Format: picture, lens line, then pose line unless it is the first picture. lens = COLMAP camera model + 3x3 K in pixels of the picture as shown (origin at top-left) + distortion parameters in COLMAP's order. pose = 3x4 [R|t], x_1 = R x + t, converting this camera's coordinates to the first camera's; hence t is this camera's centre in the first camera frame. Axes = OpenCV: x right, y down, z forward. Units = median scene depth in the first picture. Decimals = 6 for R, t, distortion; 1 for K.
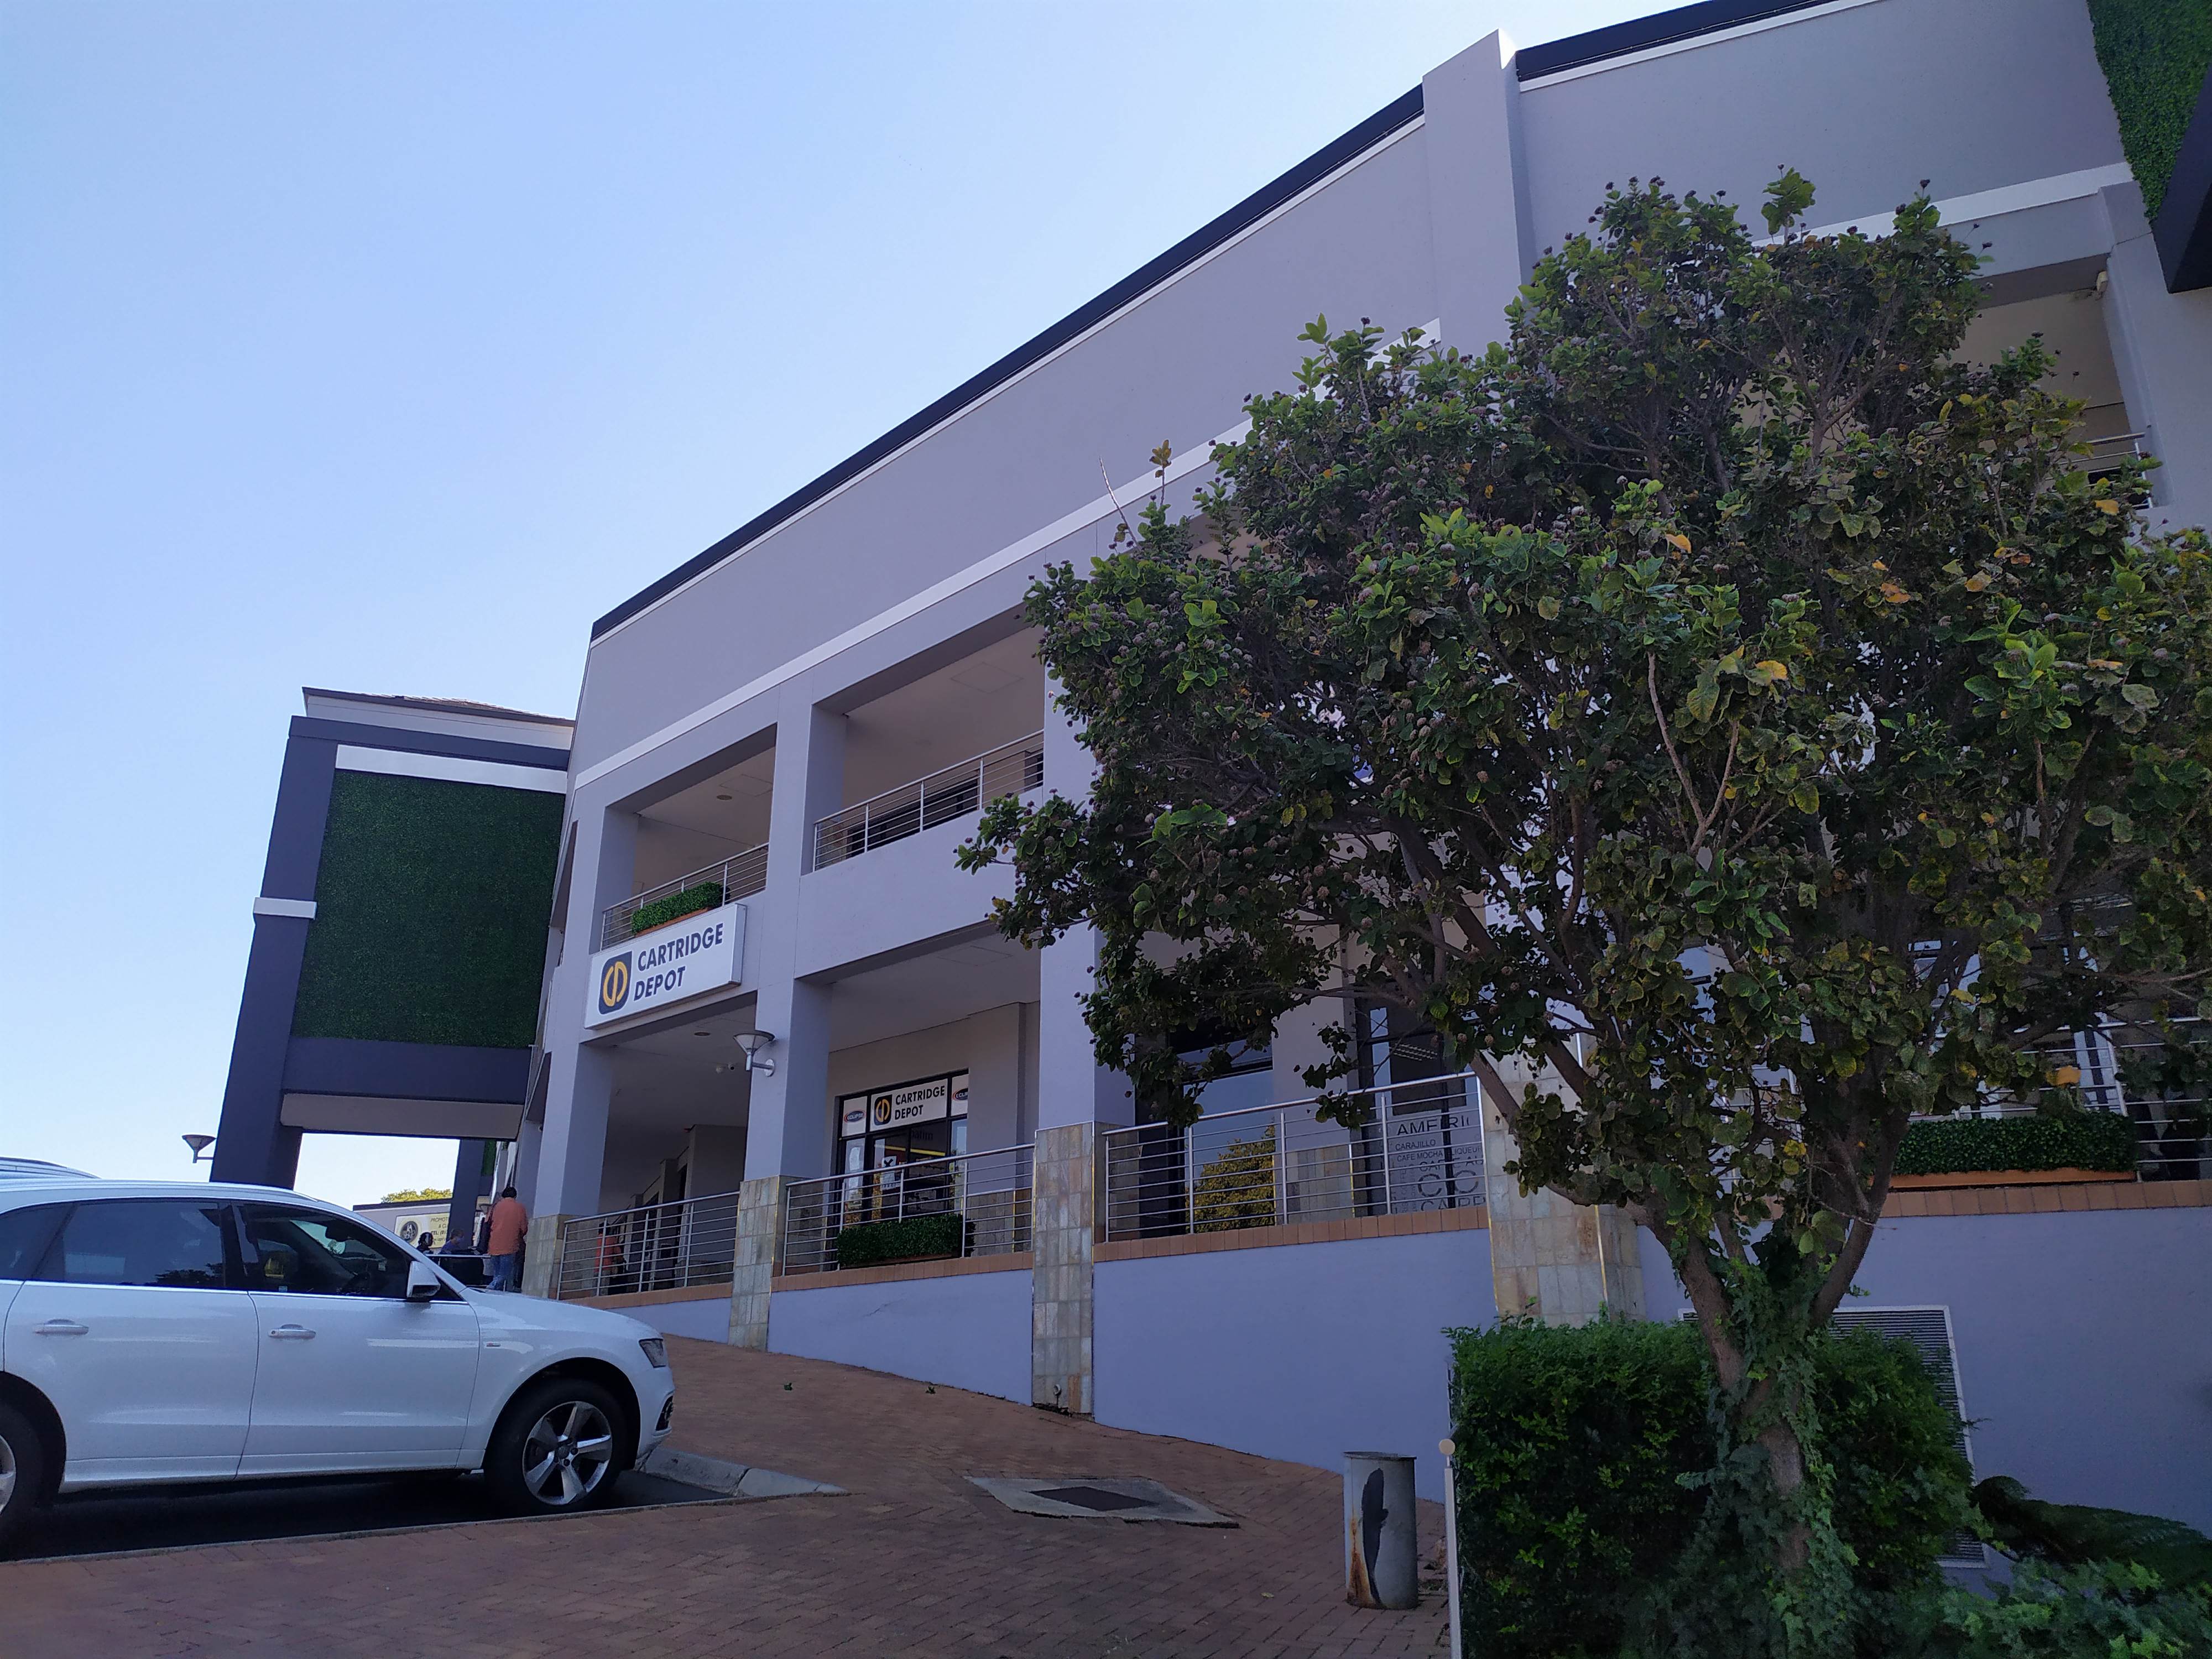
lens RADIAL K [[1648.0, 0, 1106.0], [0, 1648.0, 829.5], [0, 0, 1]] dist [0.033829, -0.038093]
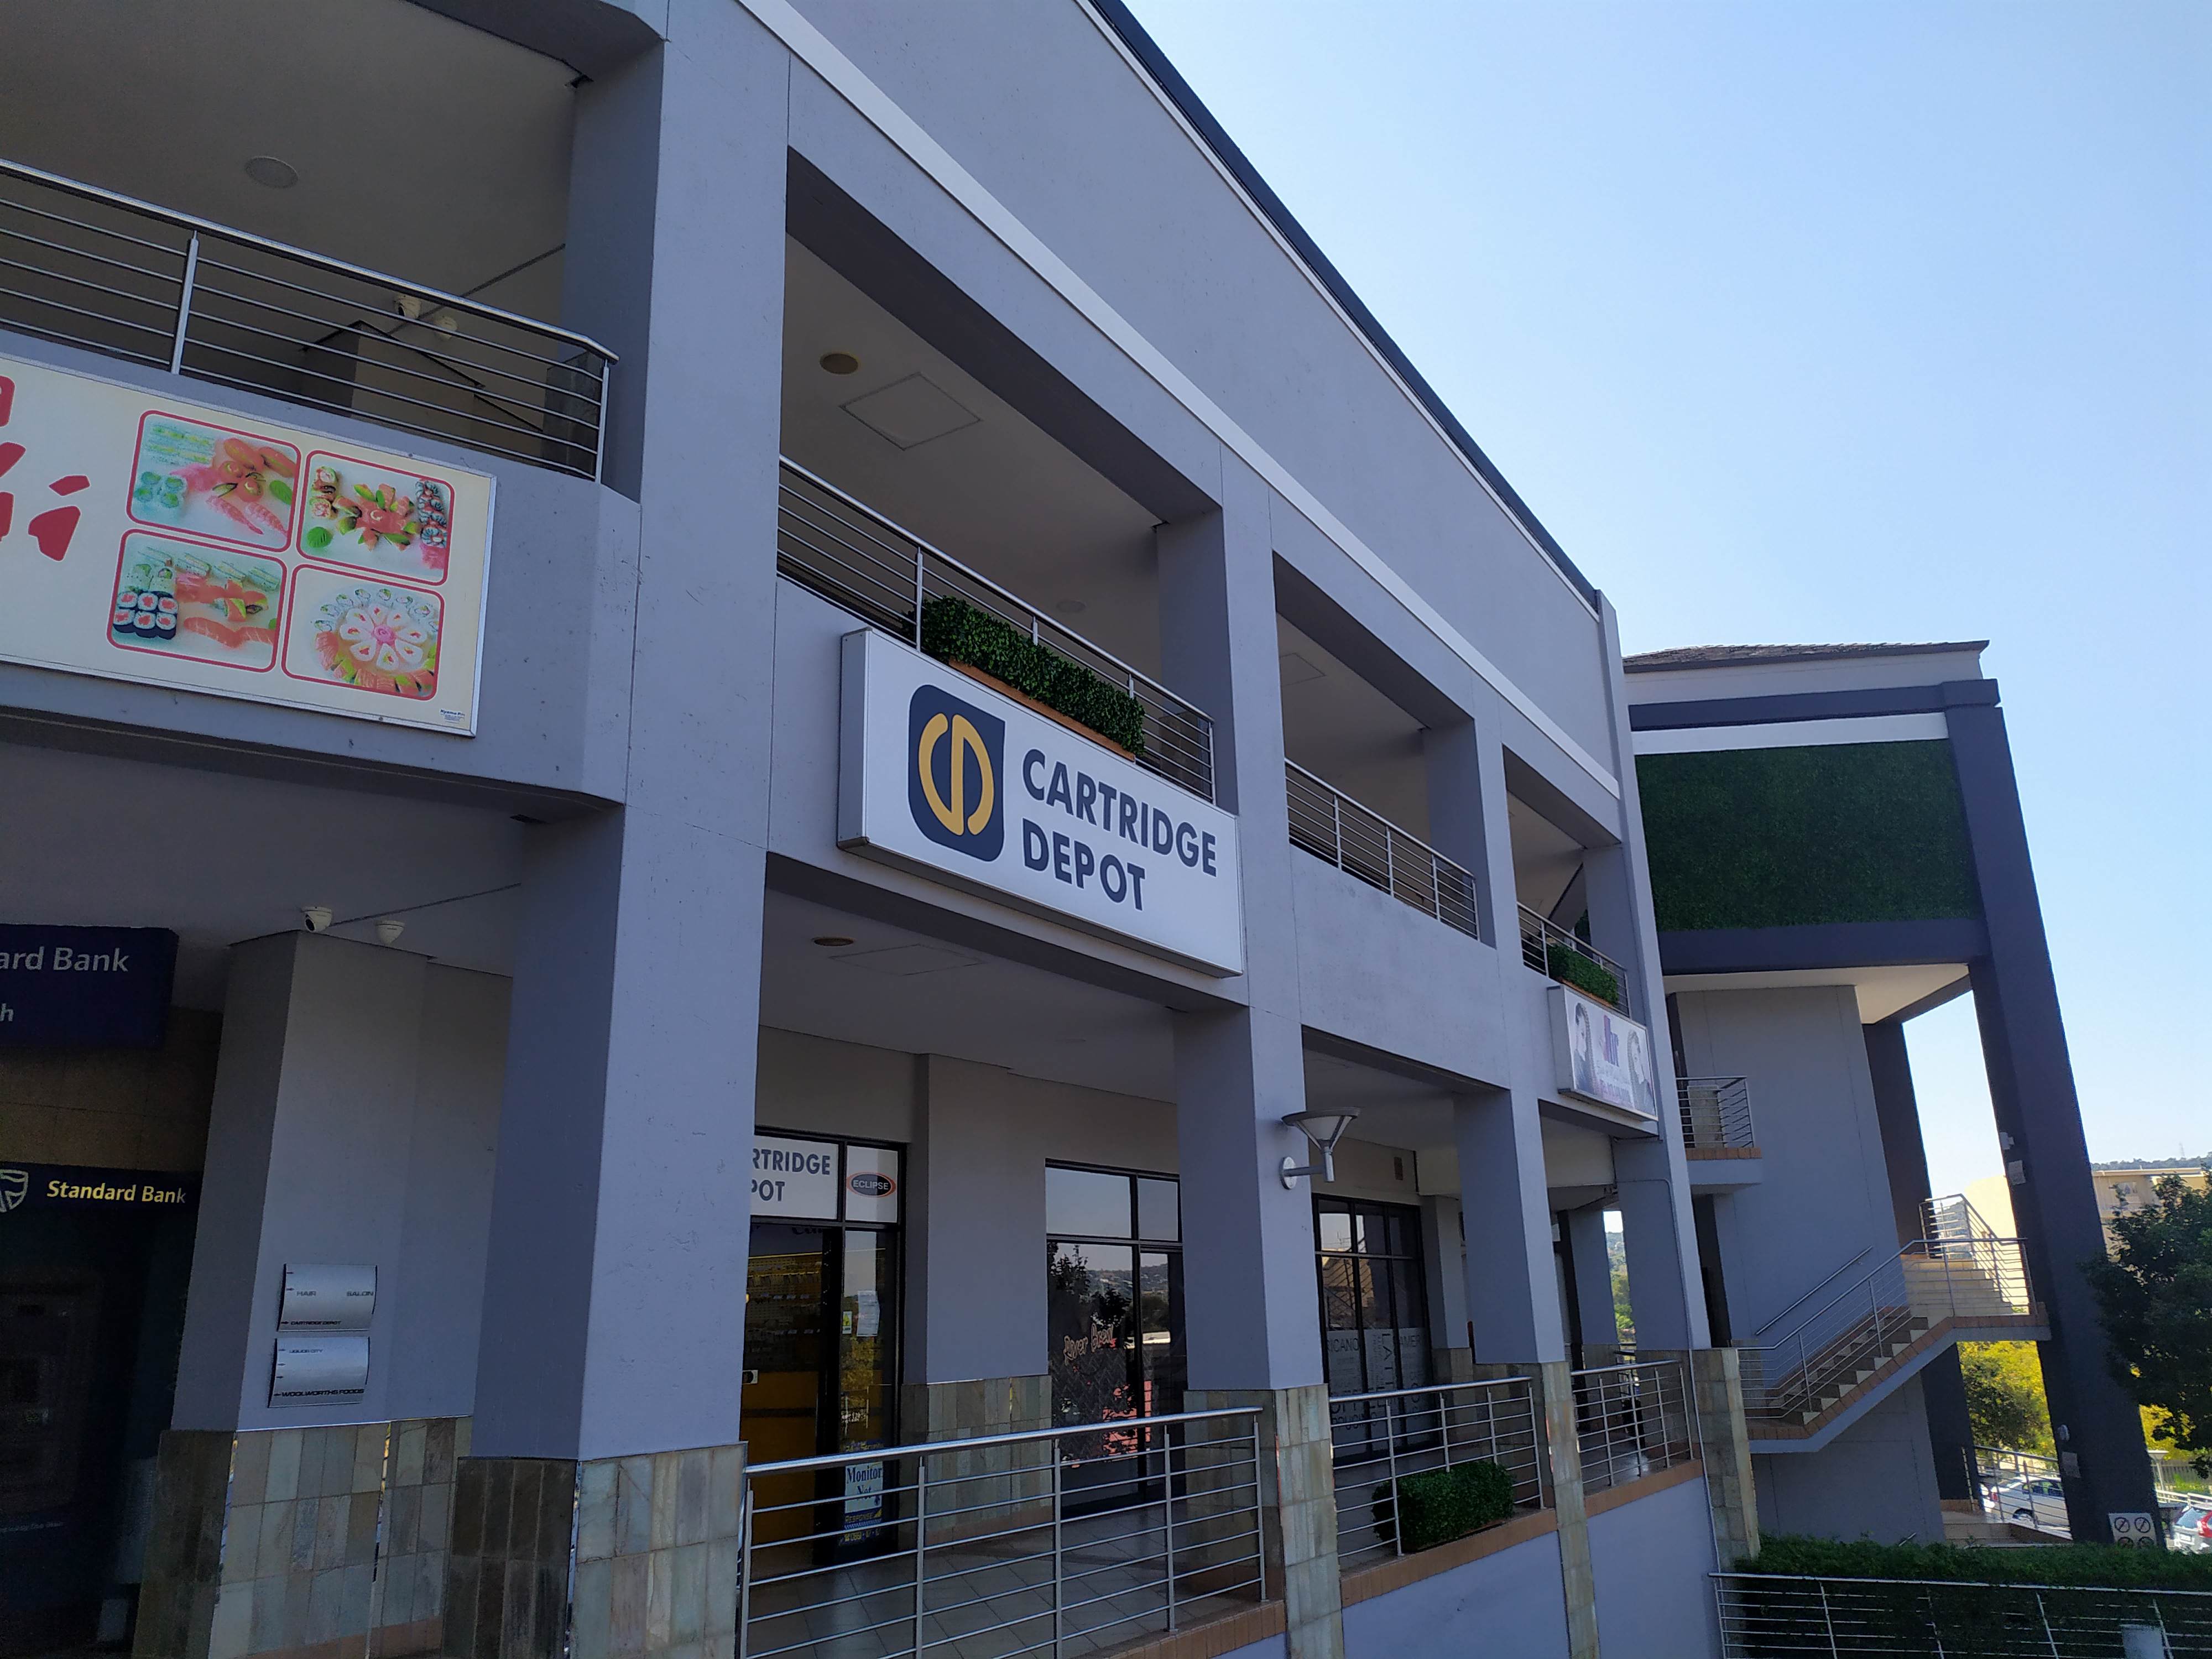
lens RADIAL K [[1648.0, 0, 1106.0], [0, 1648.0, 829.5], [0, 0, 1]] dist [0.033829, -0.038093]
pose [[-0.234704, 0.286308, 0.928947, -0.648881], [-0.297726, 0.888541, -0.349077, 0.224516], [-0.925350, -0.358501, -0.123302, 1.041541]]
